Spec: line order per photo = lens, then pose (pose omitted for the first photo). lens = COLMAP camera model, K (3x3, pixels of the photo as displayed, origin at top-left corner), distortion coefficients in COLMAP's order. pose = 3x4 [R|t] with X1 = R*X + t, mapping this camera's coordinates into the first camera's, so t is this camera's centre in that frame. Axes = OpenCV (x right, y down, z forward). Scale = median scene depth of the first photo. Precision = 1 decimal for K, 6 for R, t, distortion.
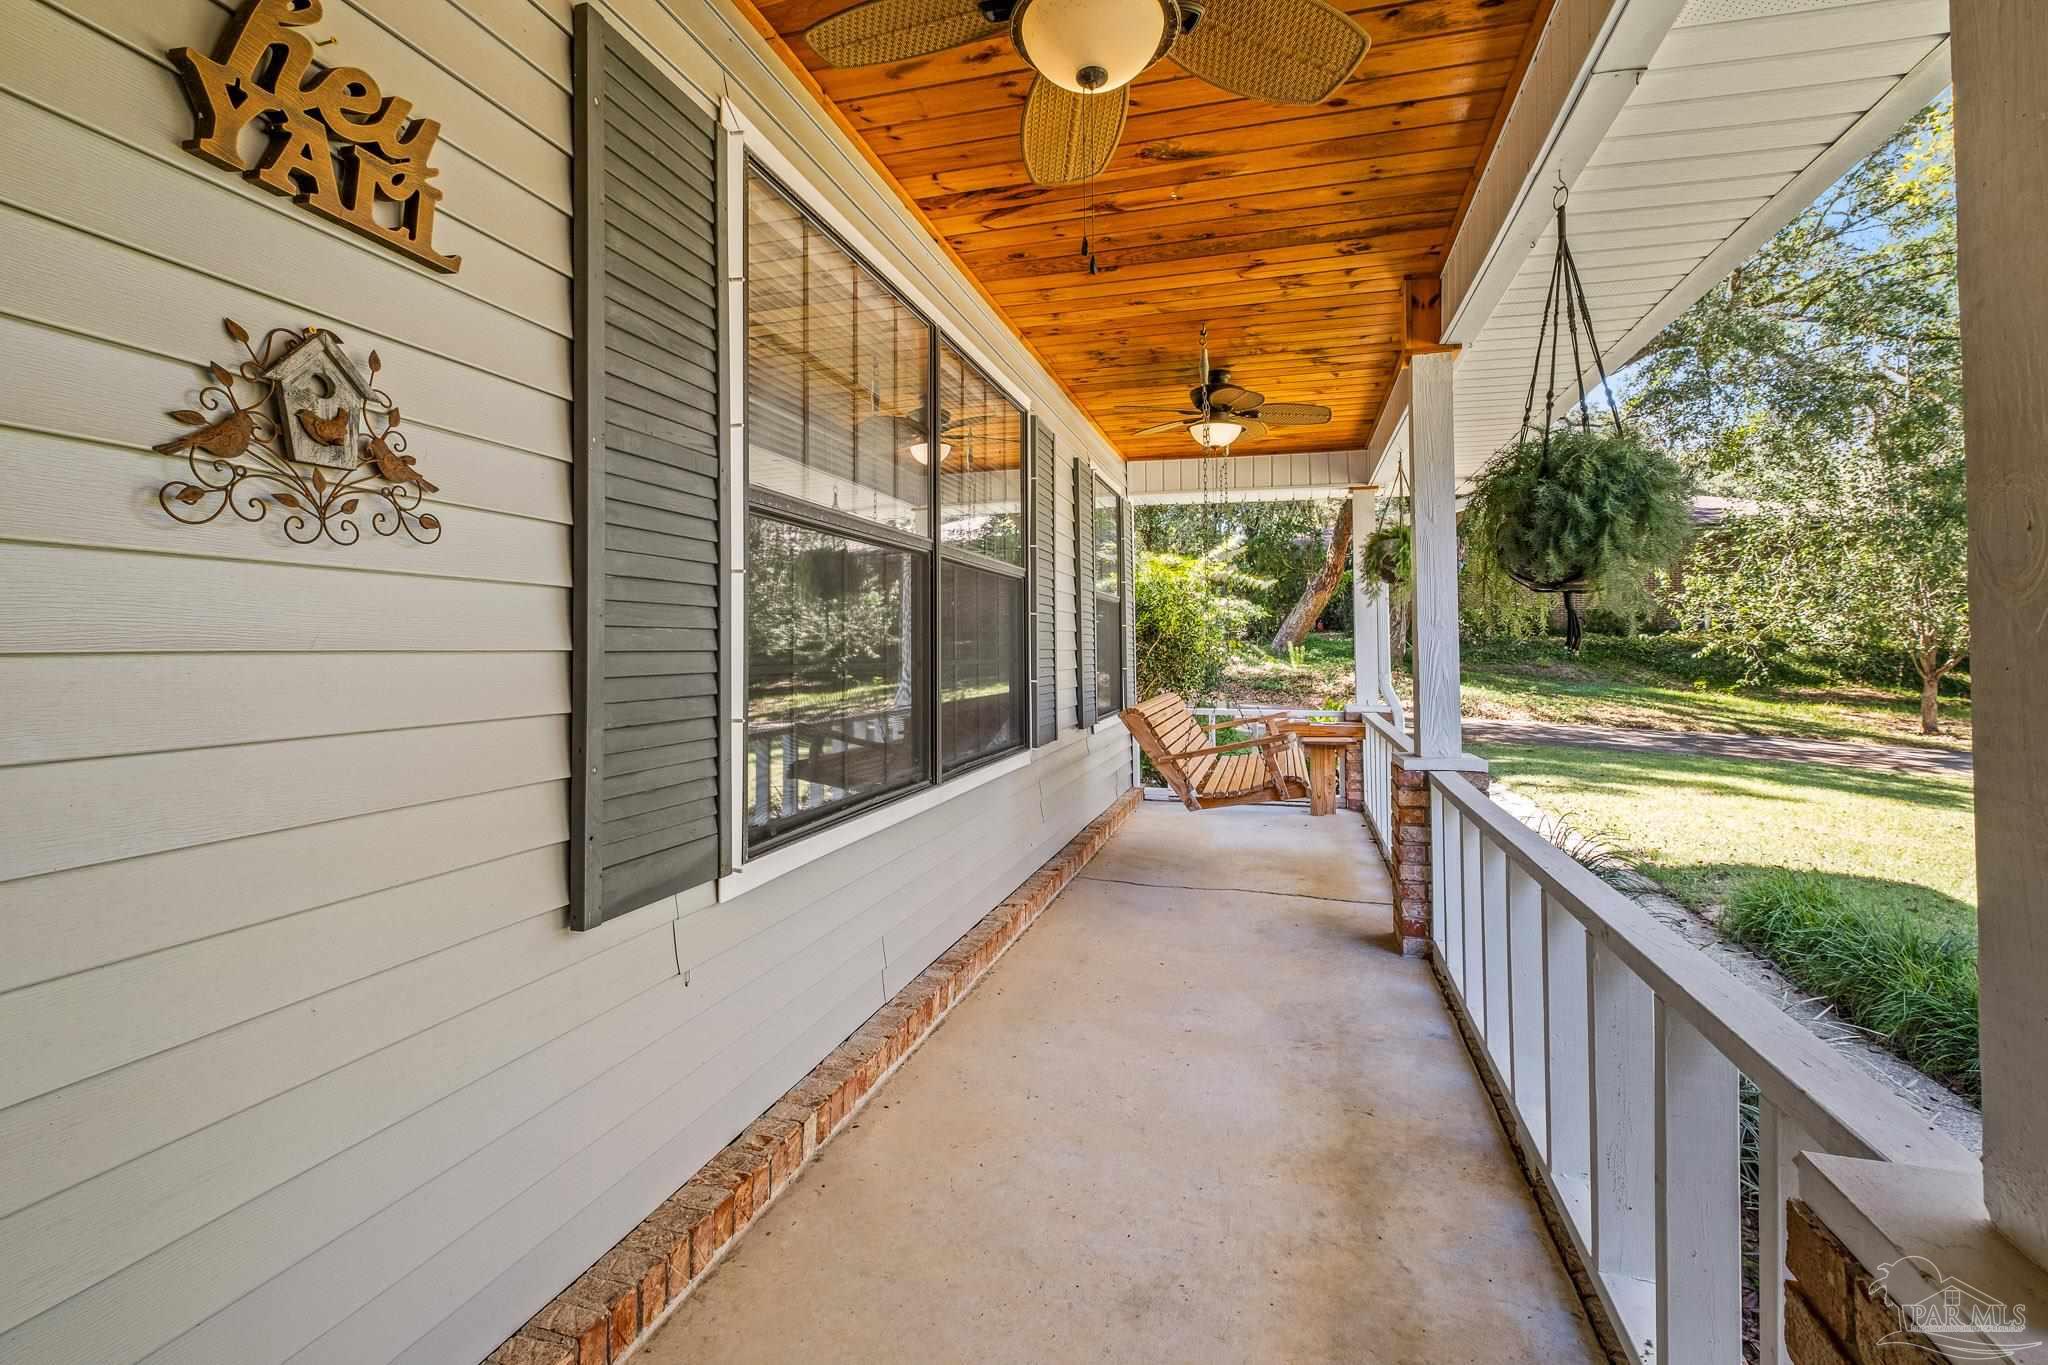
lens RADIAL K [[903.8, 0, 1028.0], [0, 903.8, 631.7], [0, 0, 1]] dist [-0.000223, -0.000024]
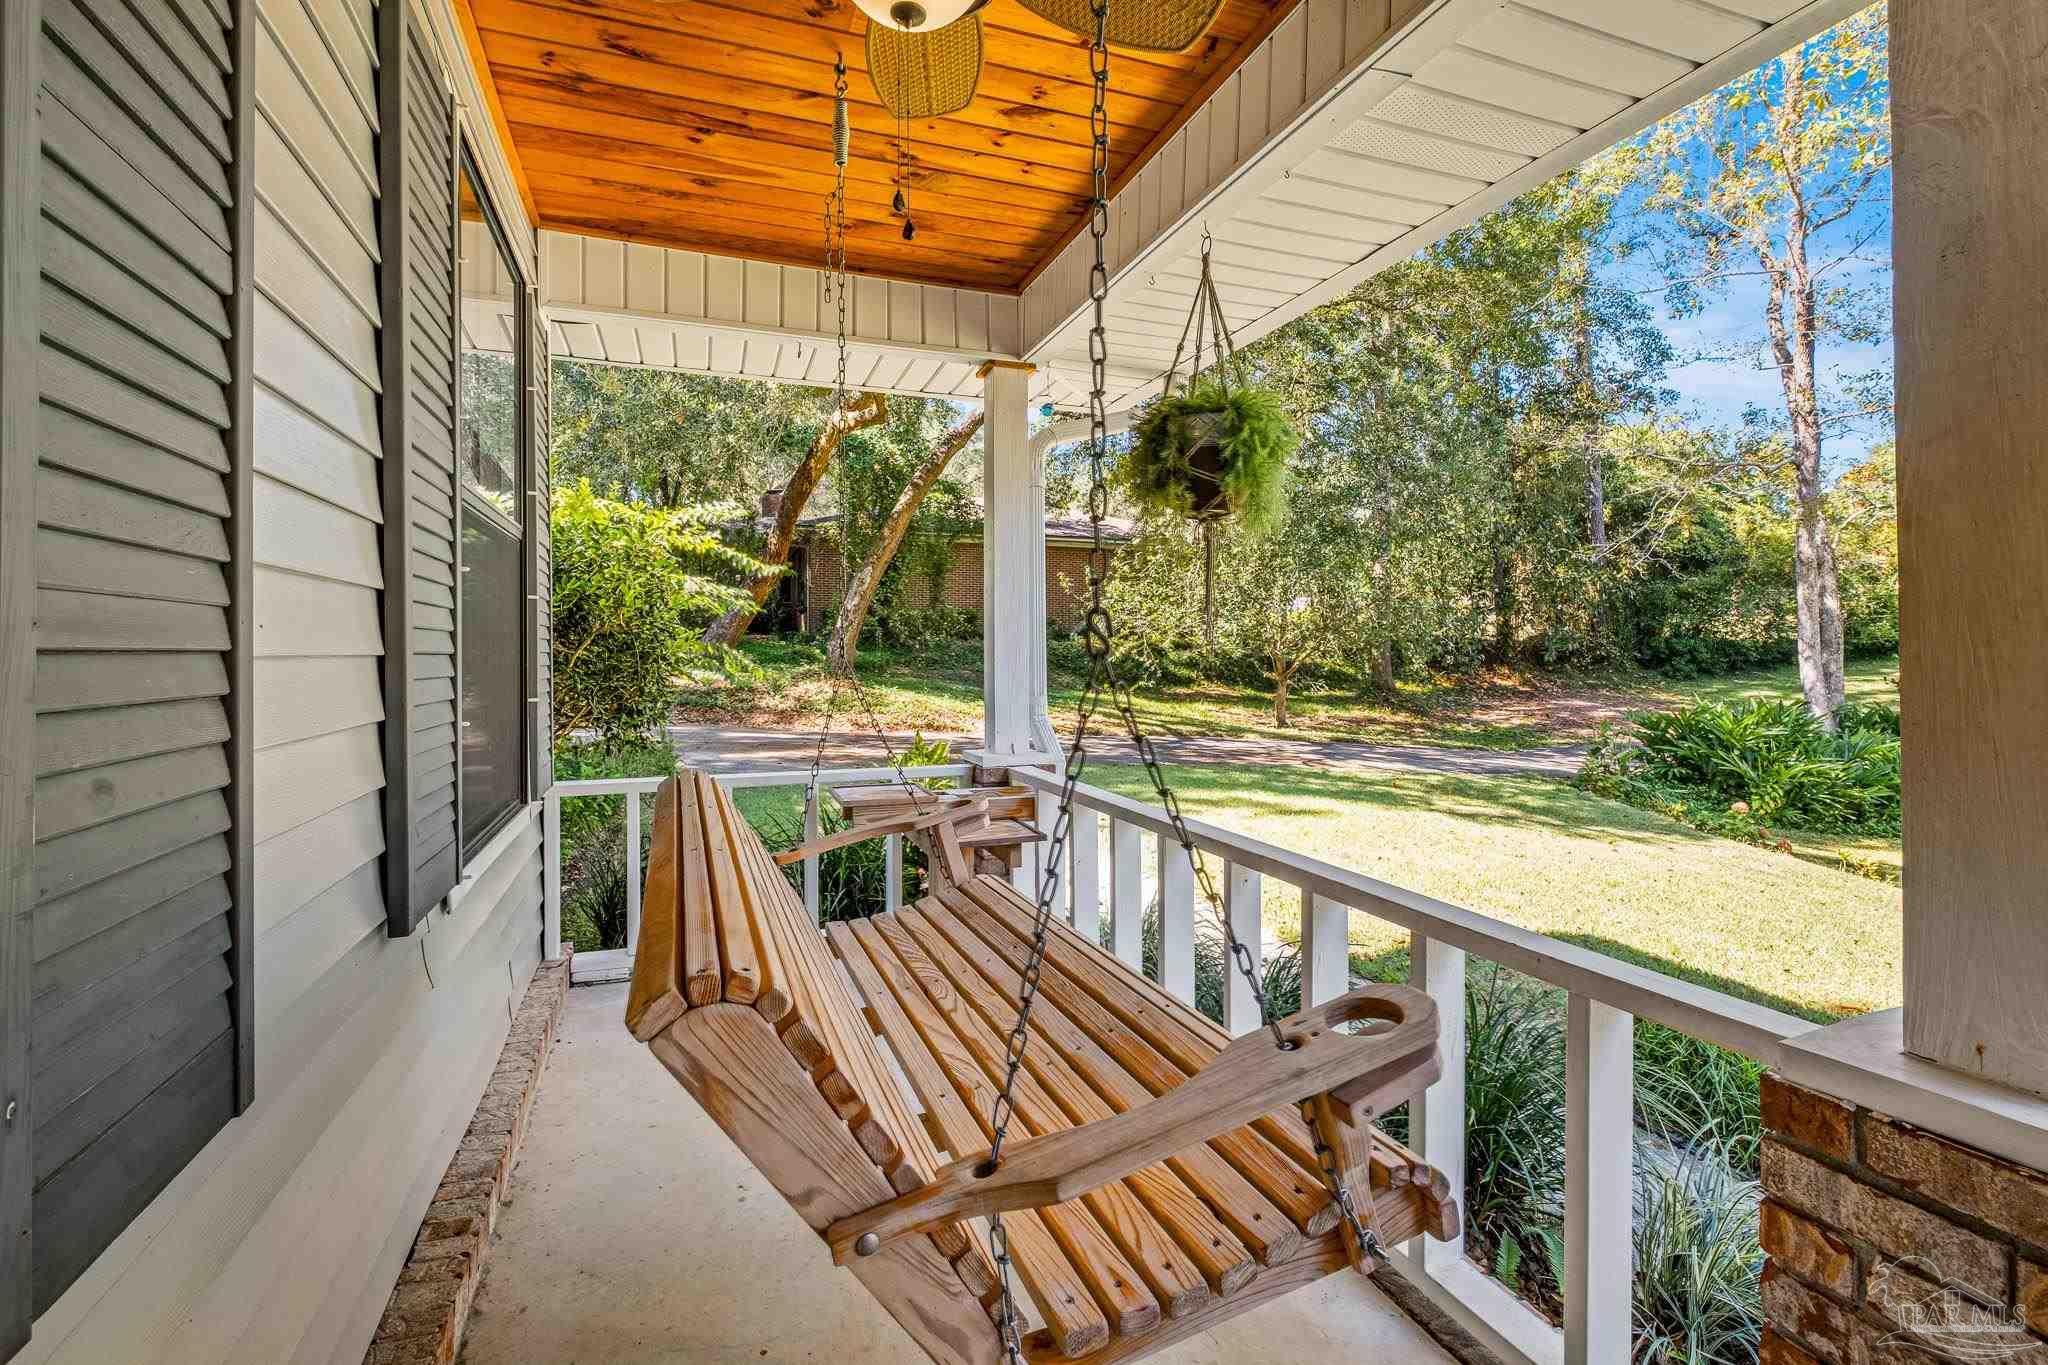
lens RADIAL K [[946.9, 0, 1024.4], [0, 946.9, 649.7], [0, 0, 1]] dist [-0.000214, -0.000006]
pose [[0.806648, 0.002117, 0.591028, 0.011944], [-0.010940, 0.999876, 0.011351, 0.003688], [-0.590930, -0.015622, 0.806571, 0.188477]]
